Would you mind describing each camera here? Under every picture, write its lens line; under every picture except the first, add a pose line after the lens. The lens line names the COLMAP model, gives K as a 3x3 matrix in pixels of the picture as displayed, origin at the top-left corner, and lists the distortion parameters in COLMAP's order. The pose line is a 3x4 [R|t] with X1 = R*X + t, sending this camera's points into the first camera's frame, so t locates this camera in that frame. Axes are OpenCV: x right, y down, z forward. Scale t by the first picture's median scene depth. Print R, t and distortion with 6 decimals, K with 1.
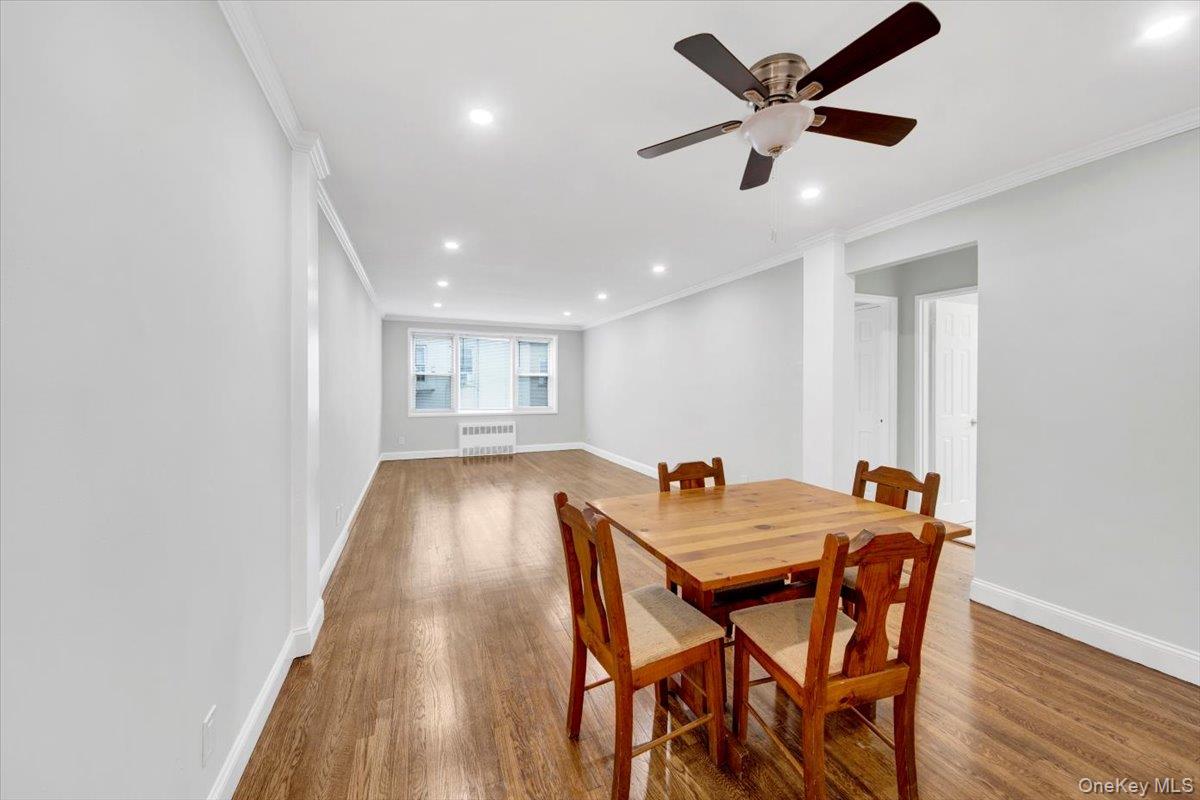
lens RADIAL K [[438.3, 0, 606.9], [0, 438.3, 389.7], [0, 0, 1]] dist [0.014885, 0.000034]
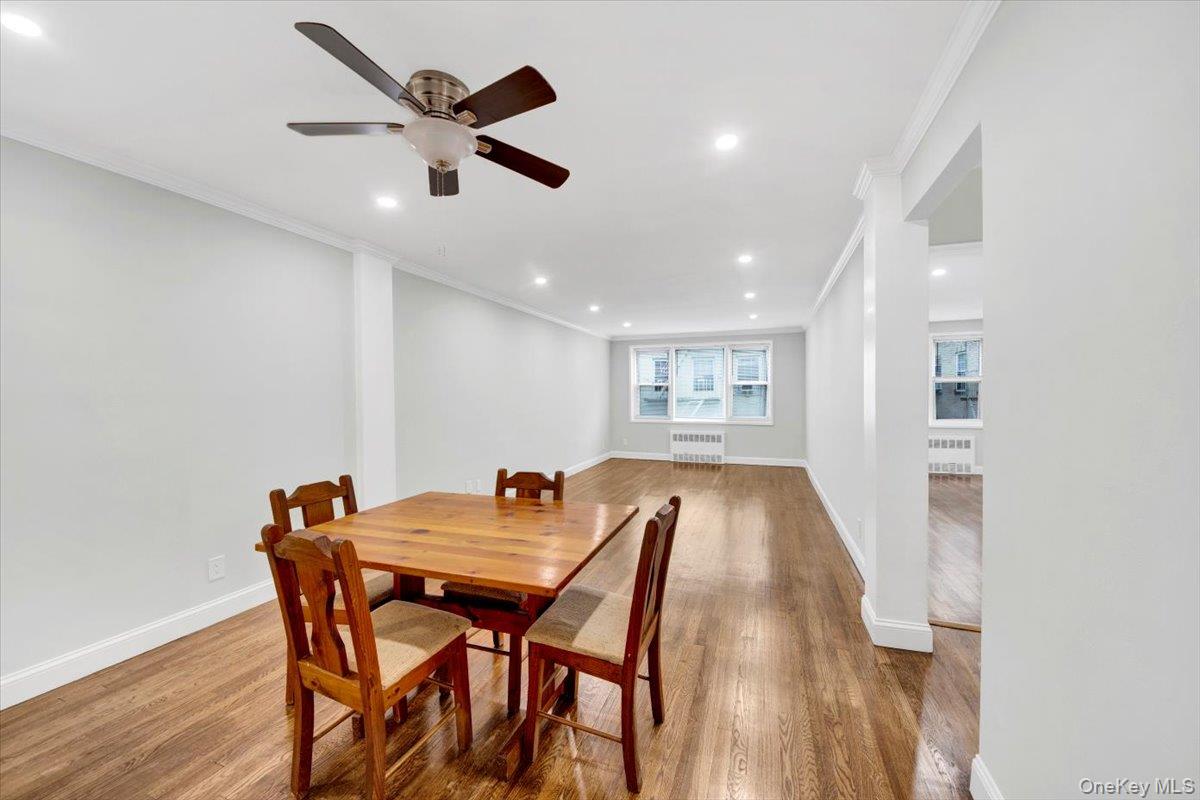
lens RADIAL K [[438.3, 0, 613.8], [0, 438.3, 400.2], [0, 0, 1]] dist [0.014885, 0.000034]
pose [[0.739295, 0.006239, -0.673353, 0.279056], [-0.004131, 0.999980, 0.004729, -0.001478], [0.673369, -0.000715, 0.739306, 0.106402]]
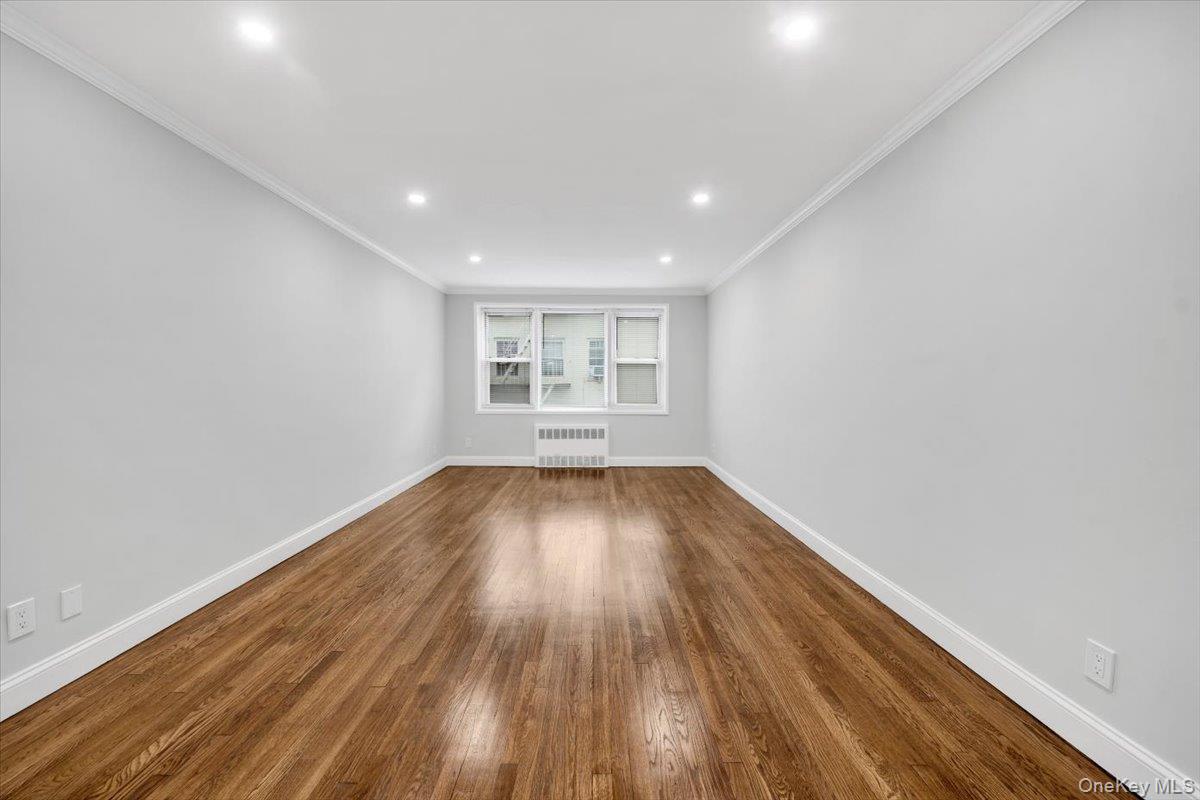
lens RADIAL K [[438.3, 0, 600.0], [0, 438.3, 397.5], [0, 0, 1]] dist [0.014885, 0.000034]
pose [[0.923329, 0.015612, -0.383692, 0.062105], [-0.006720, 0.999677, 0.024504, 0.010464], [0.383951, -0.020047, 0.923136, 0.324897]]
